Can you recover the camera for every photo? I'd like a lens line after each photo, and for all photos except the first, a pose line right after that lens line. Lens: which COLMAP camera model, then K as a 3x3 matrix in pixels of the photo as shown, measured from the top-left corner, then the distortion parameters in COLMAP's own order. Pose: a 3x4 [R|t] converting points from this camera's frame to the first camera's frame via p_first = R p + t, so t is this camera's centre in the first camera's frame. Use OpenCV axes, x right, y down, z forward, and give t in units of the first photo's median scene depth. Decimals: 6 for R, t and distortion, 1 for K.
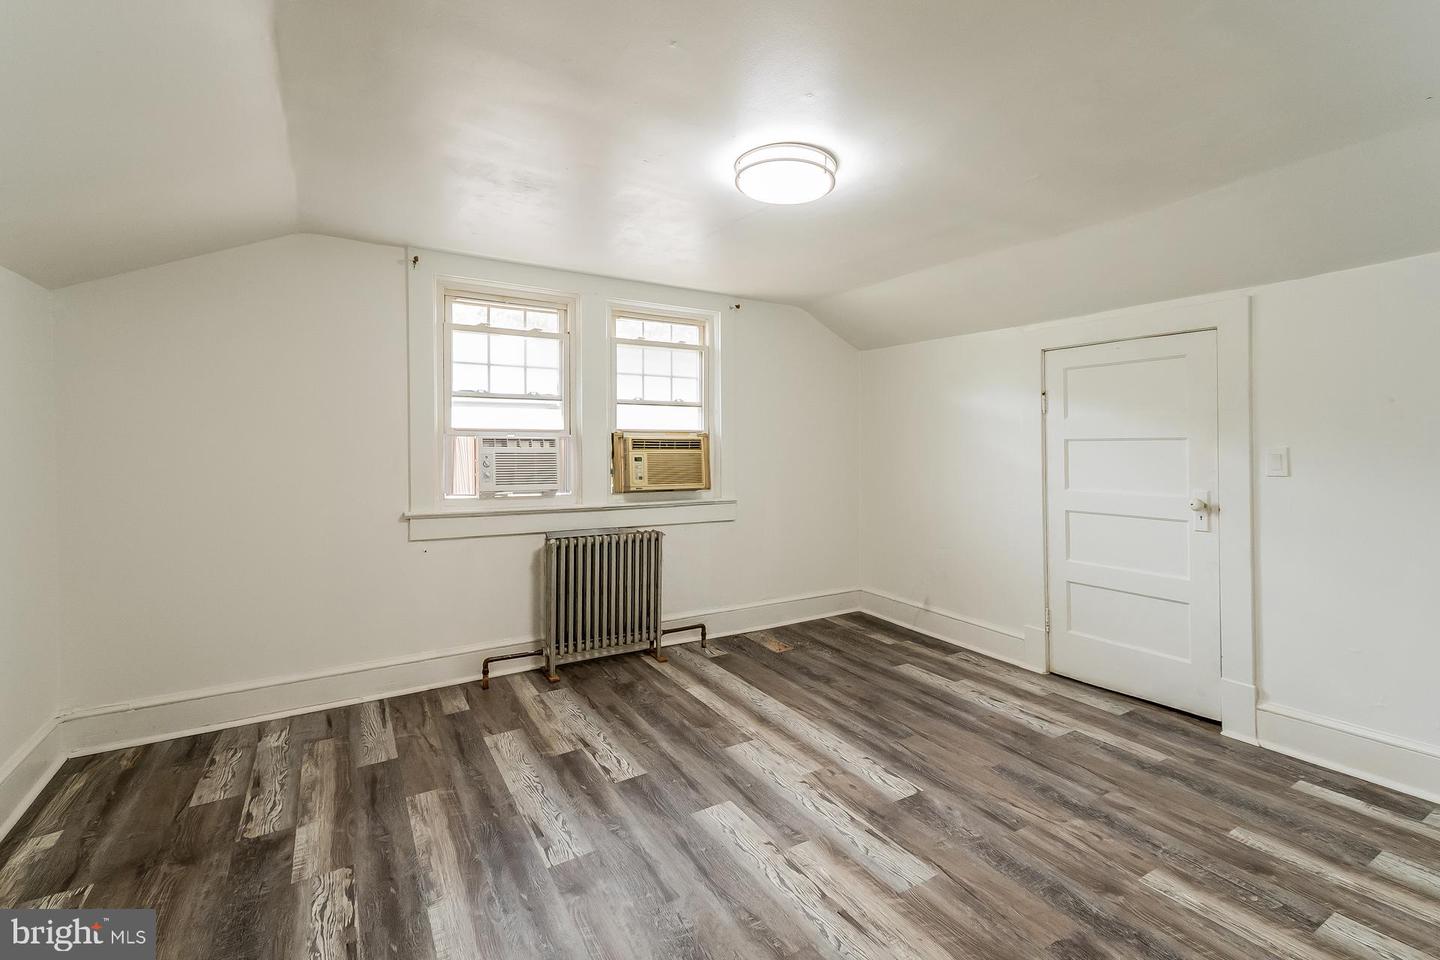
lens RADIAL K [[655.0, 0, 719.7], [0, 655.0, 443.1], [0, 0, 1]] dist [0.001074, 0.000035]
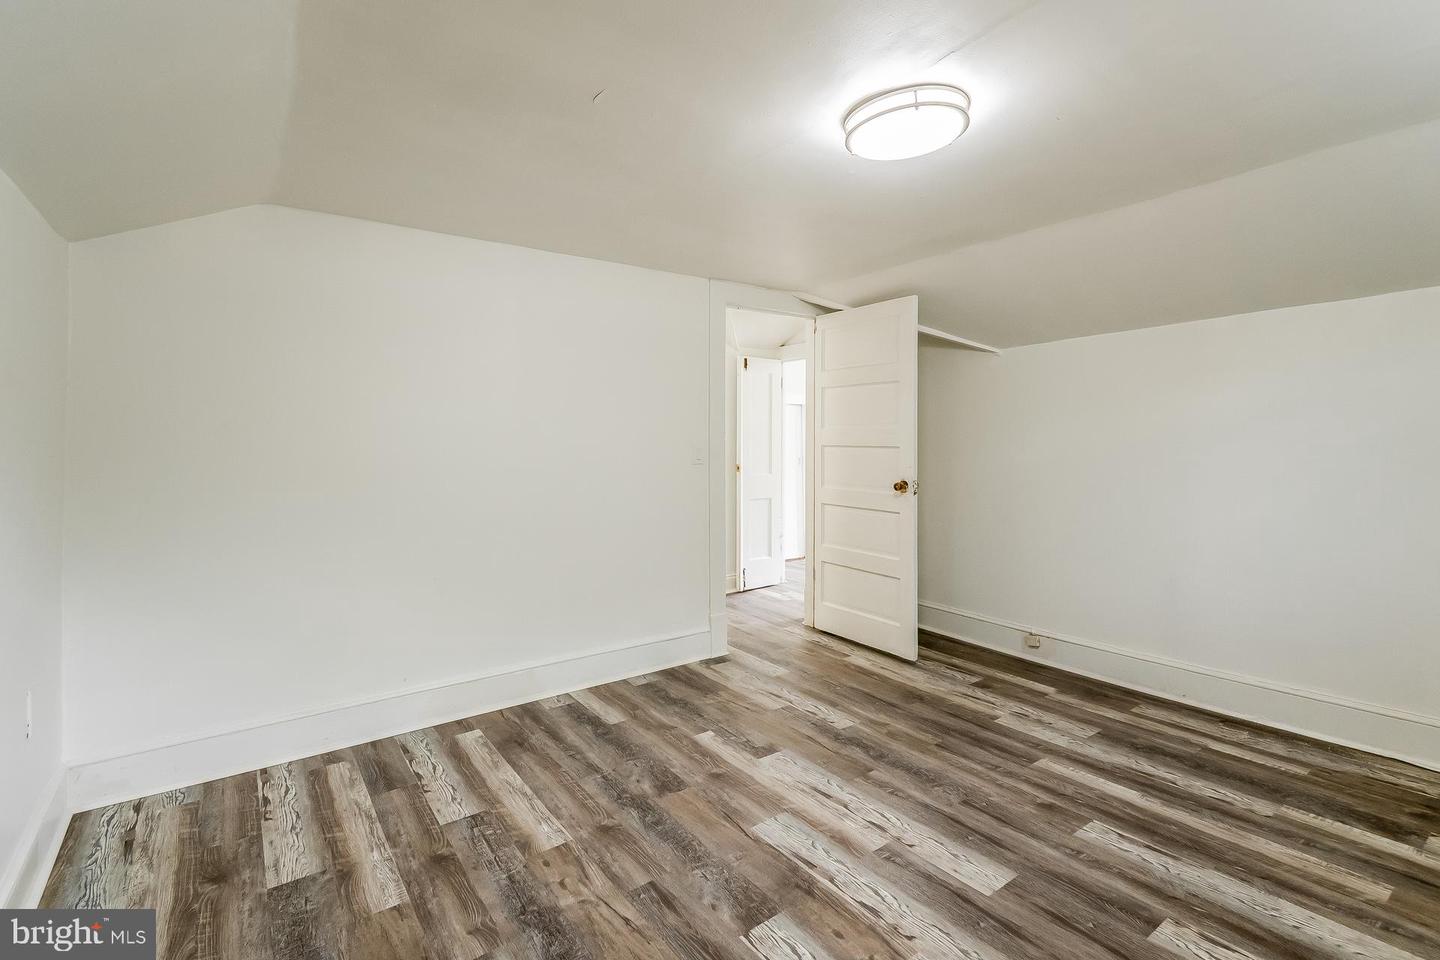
lens RADIAL K [[655.0, 0, 719.7], [0, 655.0, 443.1], [0, 0, 1]] dist [0.001074, 0.000035]
pose [[-0.993627, 0.012594, -0.112010, 0.459959], [0.012653, 0.999920, 0.000184, 0.000752], [0.112003, -0.001234, -0.993707, 1.931515]]
